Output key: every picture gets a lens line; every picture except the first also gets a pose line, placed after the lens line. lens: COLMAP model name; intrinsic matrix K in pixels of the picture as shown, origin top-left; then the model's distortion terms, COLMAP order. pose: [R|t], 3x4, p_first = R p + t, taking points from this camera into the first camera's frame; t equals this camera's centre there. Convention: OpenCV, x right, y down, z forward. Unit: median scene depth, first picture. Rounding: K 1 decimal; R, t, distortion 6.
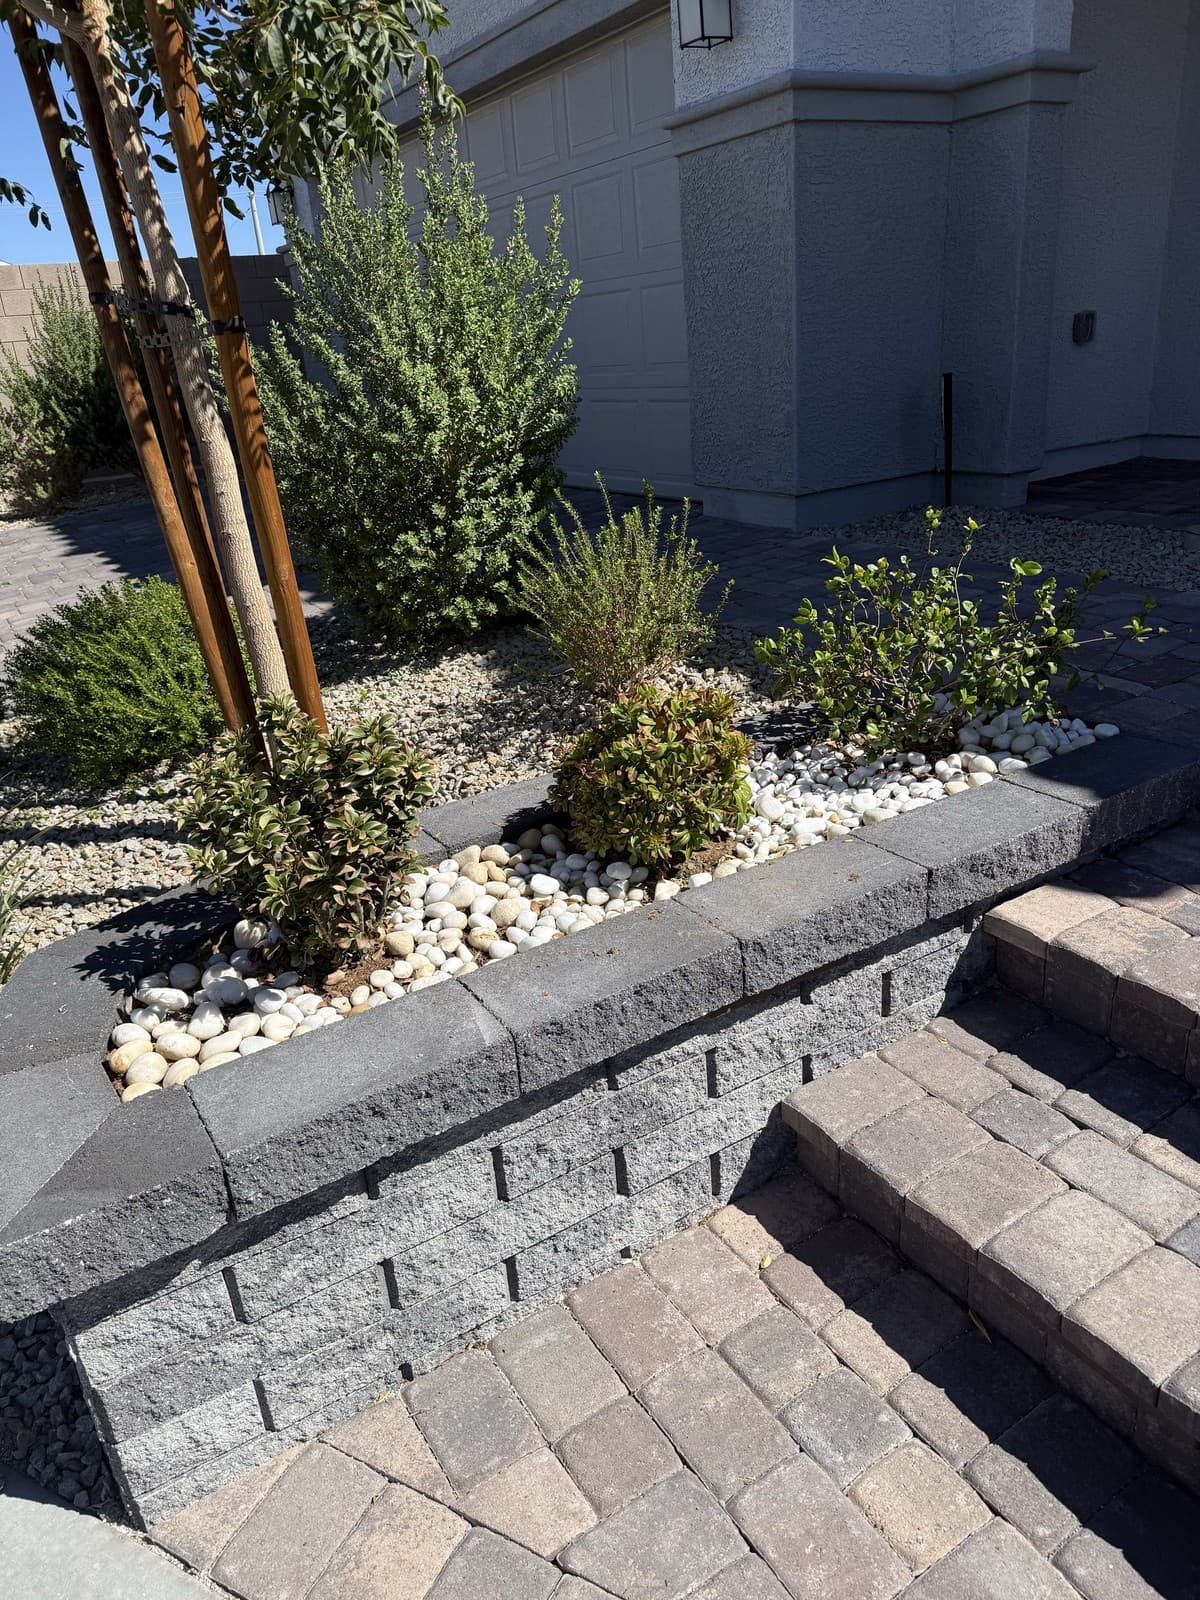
lens RADIAL K [[1130.1, 0, 600.0], [0, 1130.1, 800.0], [0, 0, 1]] dist [0.031851, -0.040352]
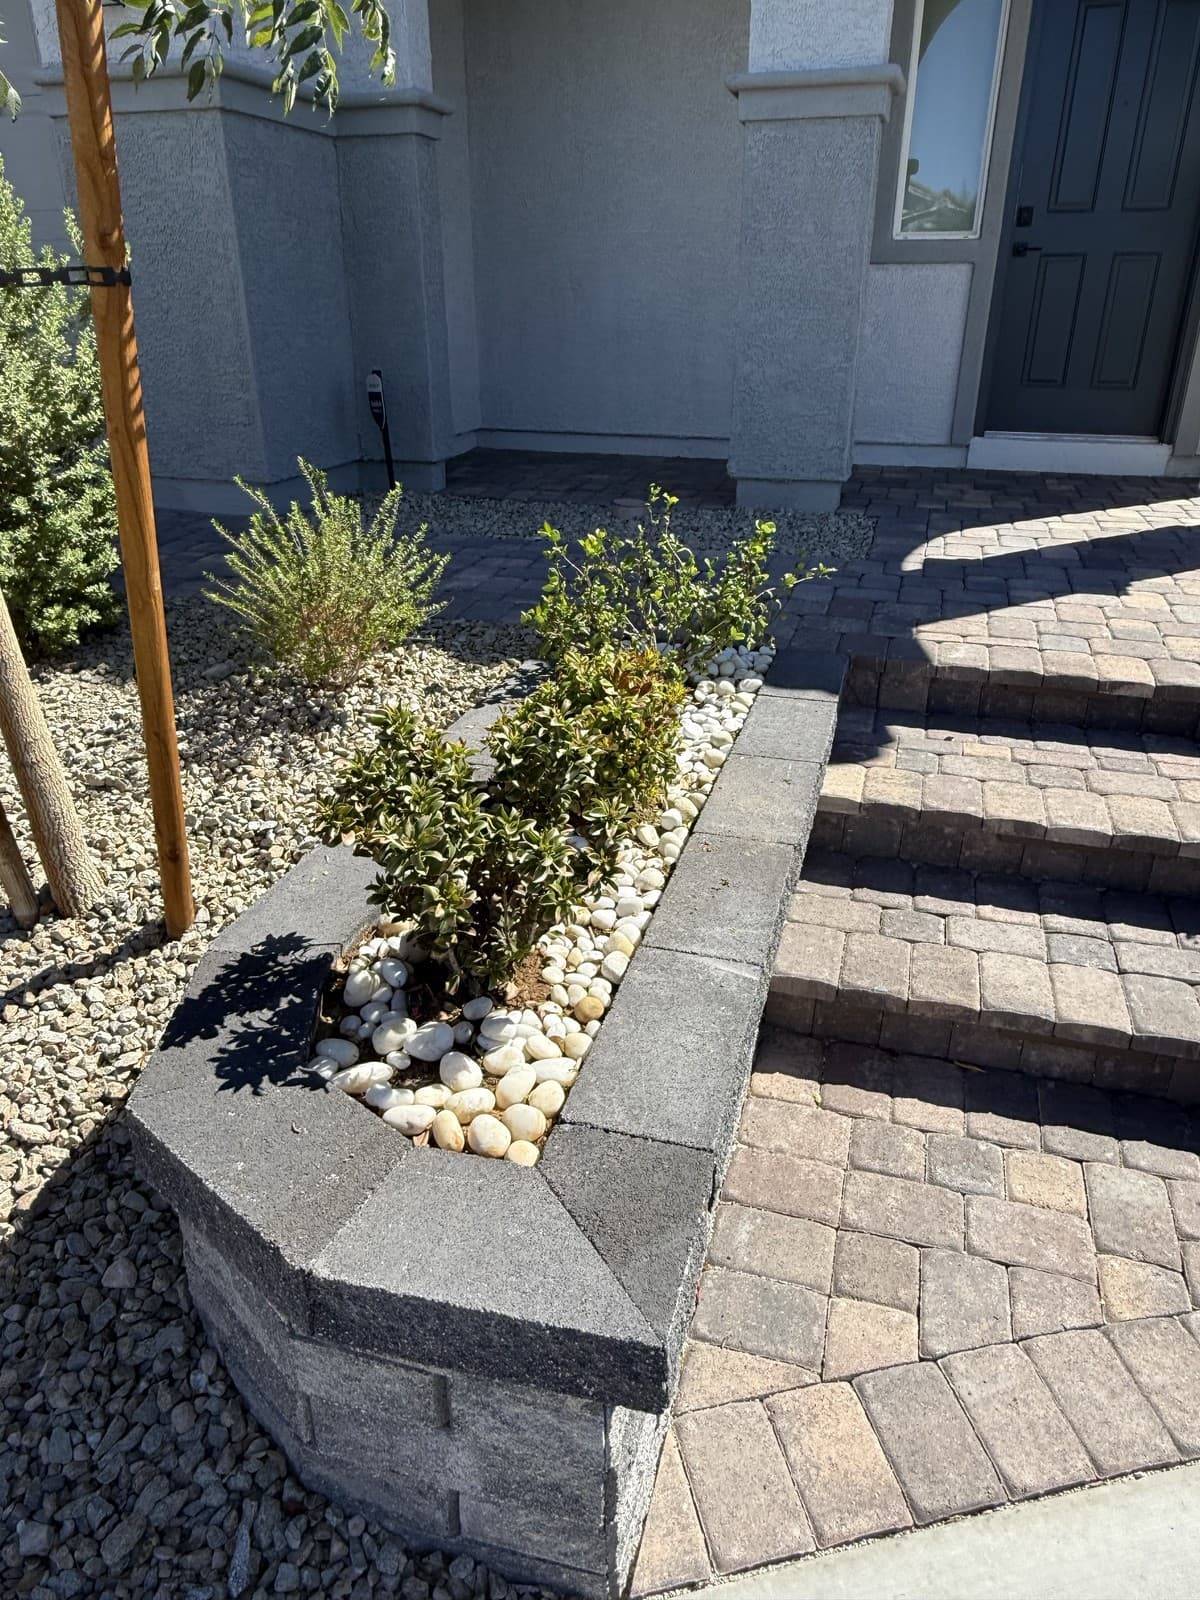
lens RADIAL K [[1045.3, 0, 600.0], [0, 1045.3, 800.0], [0, 0, 1]] dist [-0.007962, -0.000277]
pose [[0.736357, -0.214491, 0.641695, -0.604430], [0.197008, 0.975296, 0.099929, -0.059423], [-0.647276, 0.052835, 0.760422, 0.242866]]
